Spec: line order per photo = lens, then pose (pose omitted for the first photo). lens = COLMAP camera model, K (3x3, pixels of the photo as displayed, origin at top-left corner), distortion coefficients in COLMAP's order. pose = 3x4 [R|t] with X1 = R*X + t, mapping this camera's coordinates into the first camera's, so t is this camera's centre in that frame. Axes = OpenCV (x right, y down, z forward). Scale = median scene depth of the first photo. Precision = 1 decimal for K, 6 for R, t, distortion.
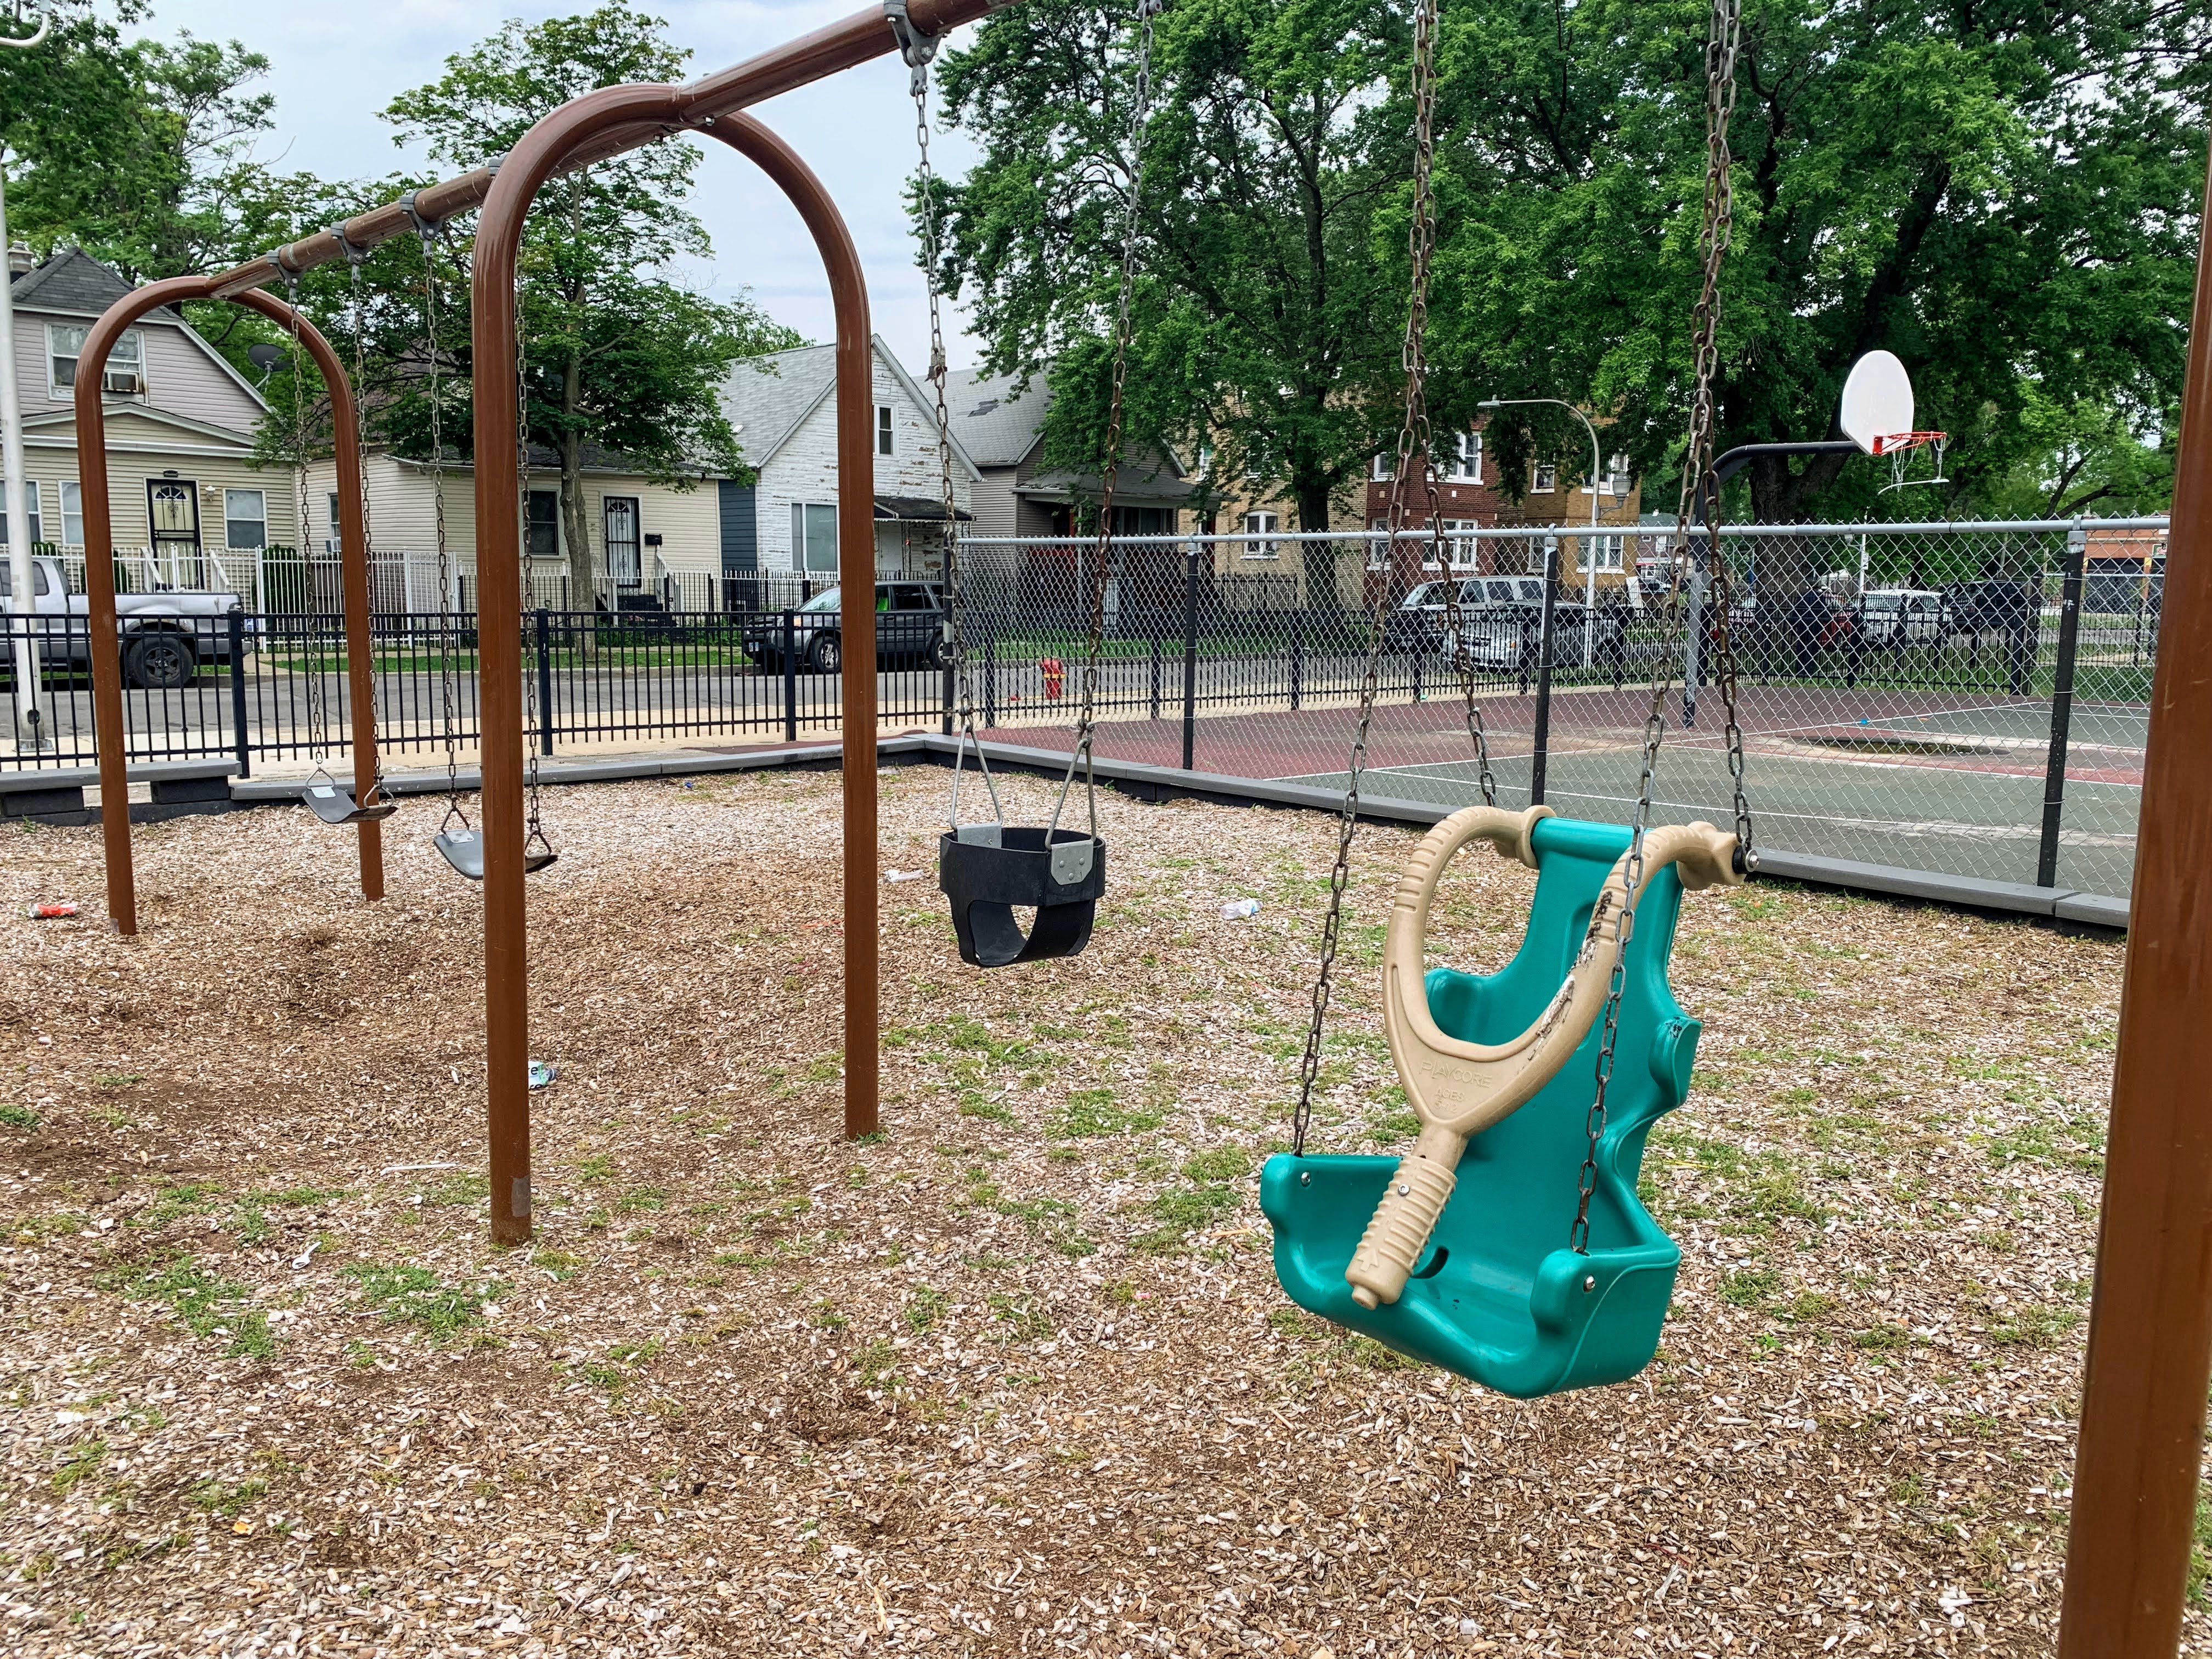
lens RADIAL K [[1749.0, 0, 1111.8], [0, 1749.0, 834.6], [0, 0, 1]] dist [0.021736, -0.002801]
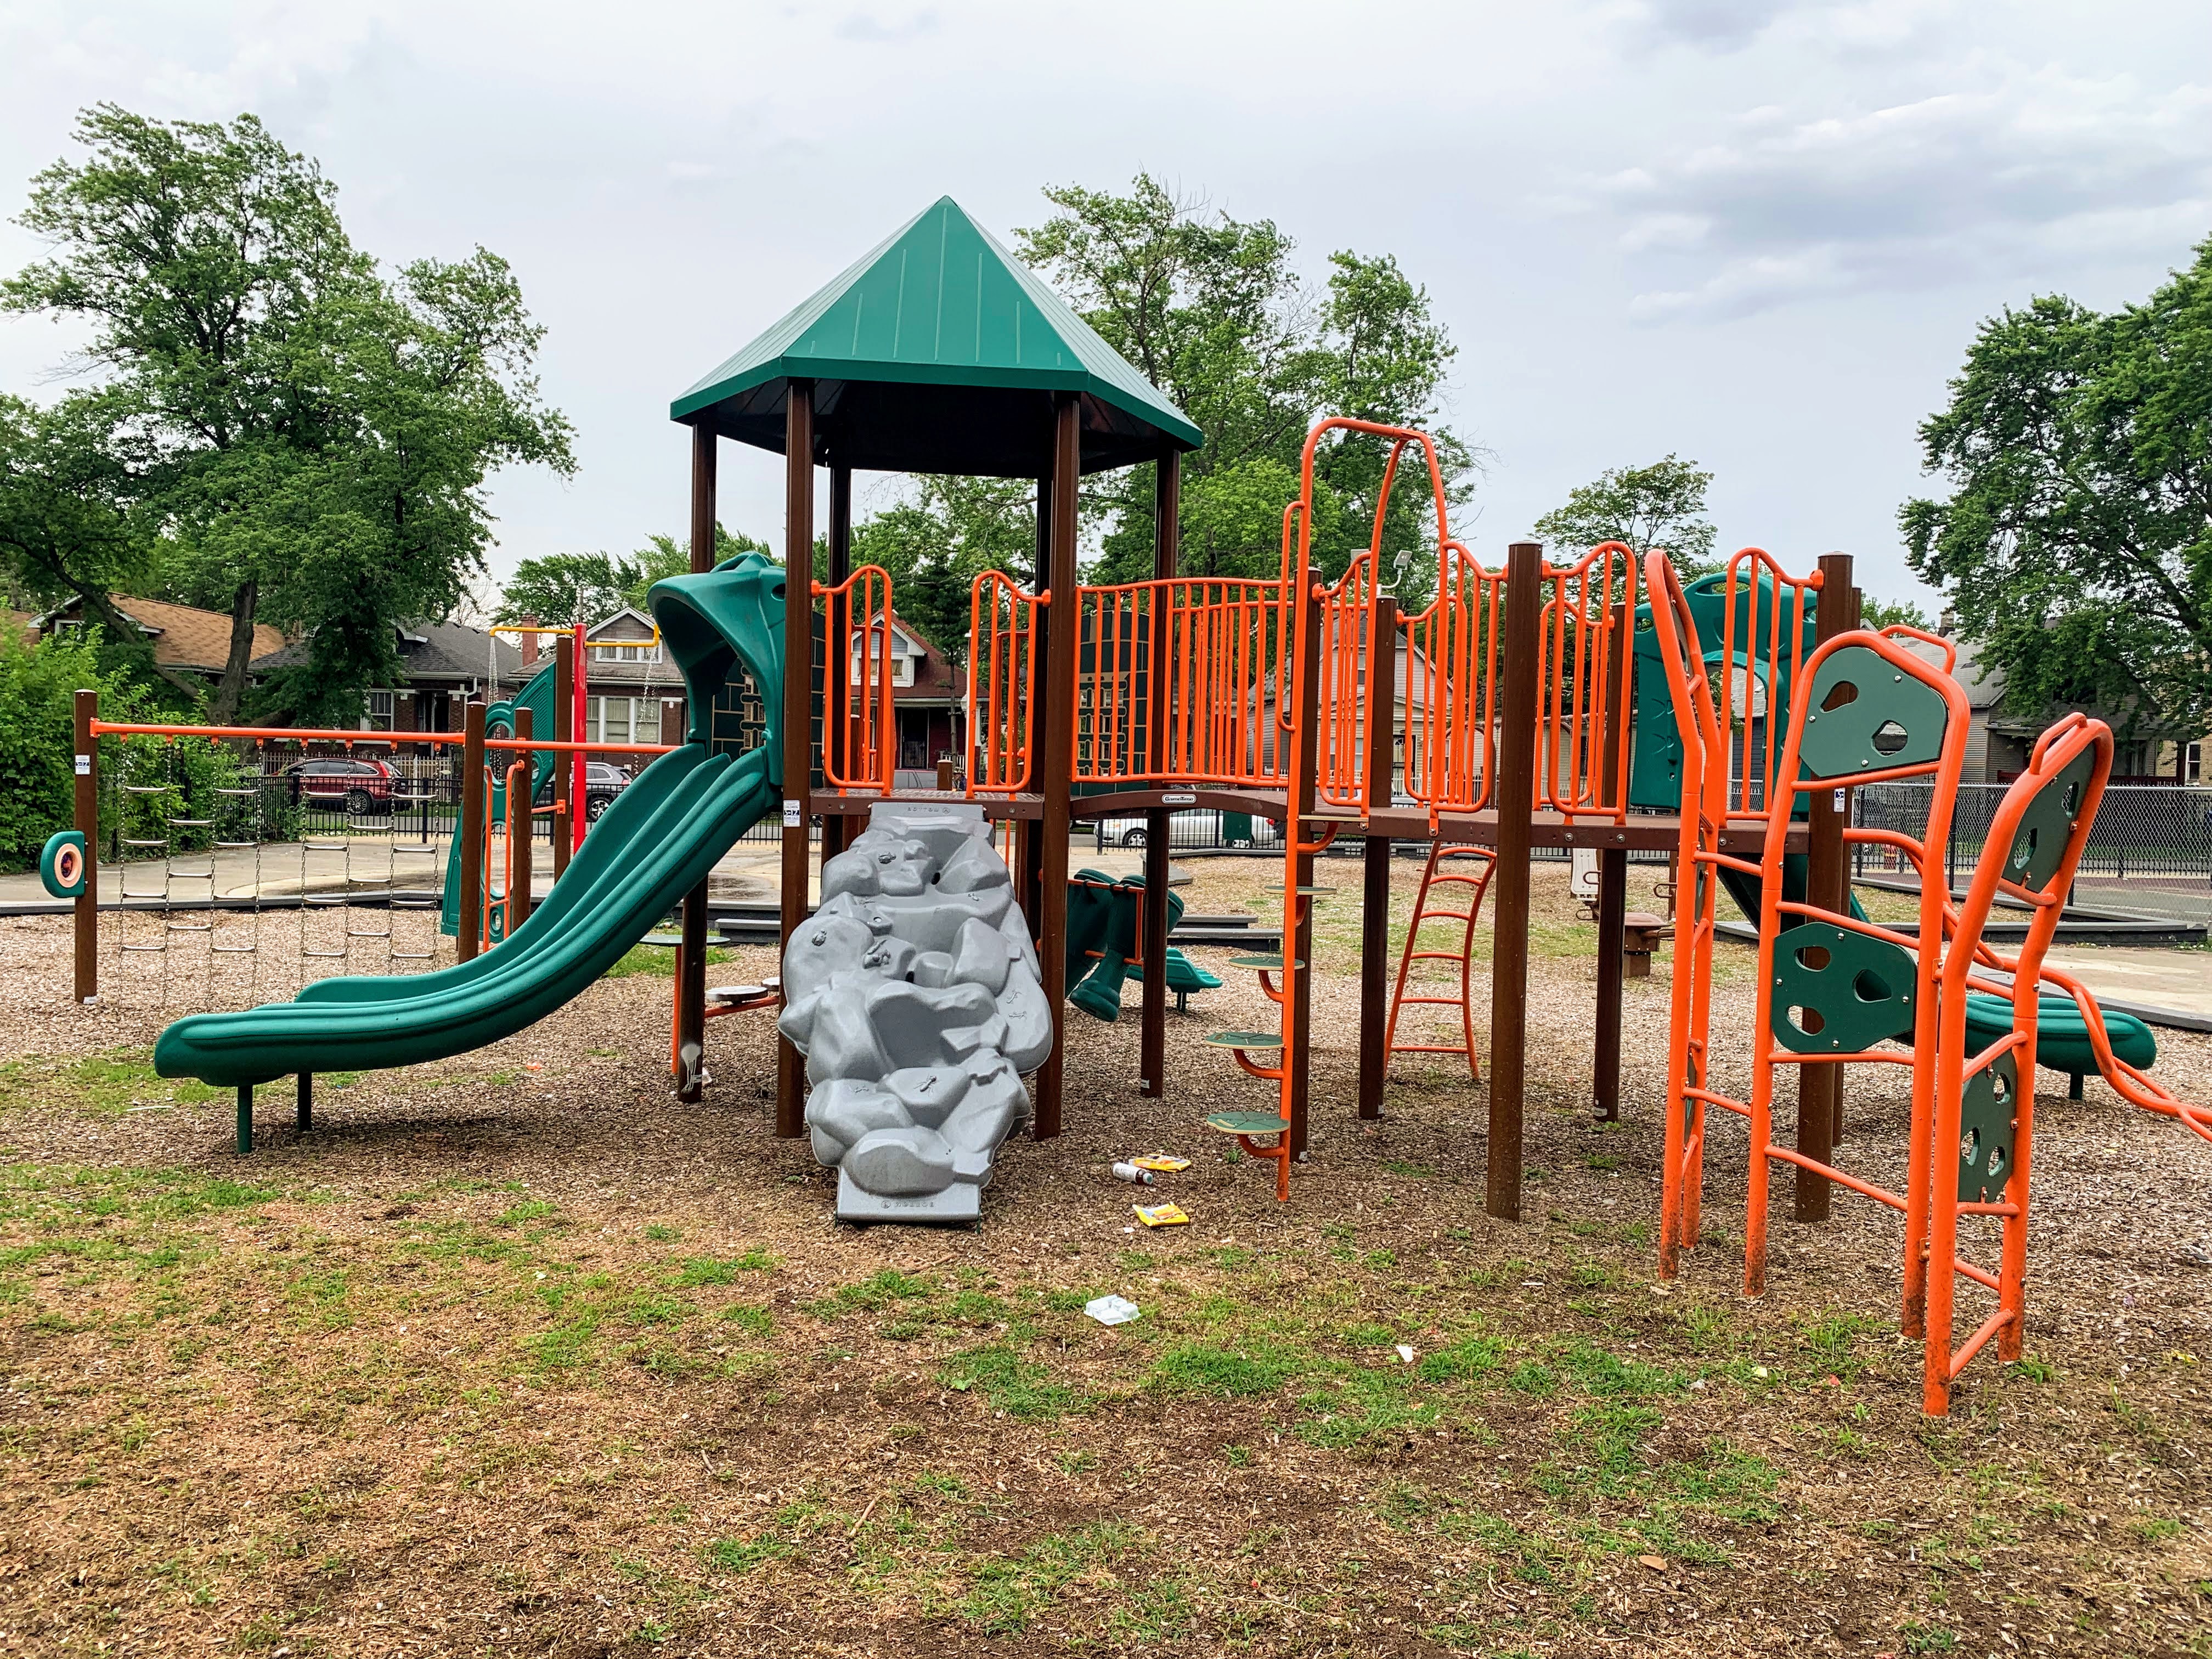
lens RADIAL K [[1749.0, 0, 1091.3], [0, 1749.0, 832.2], [0, 0, 1]] dist [0.021736, -0.002801]
pose [[0.806941, 0.032246, -0.589752, 0.188620], [-0.102024, 0.991109, -0.085405, 0.060030], [0.581754, 0.129086, 0.803056, -0.431132]]
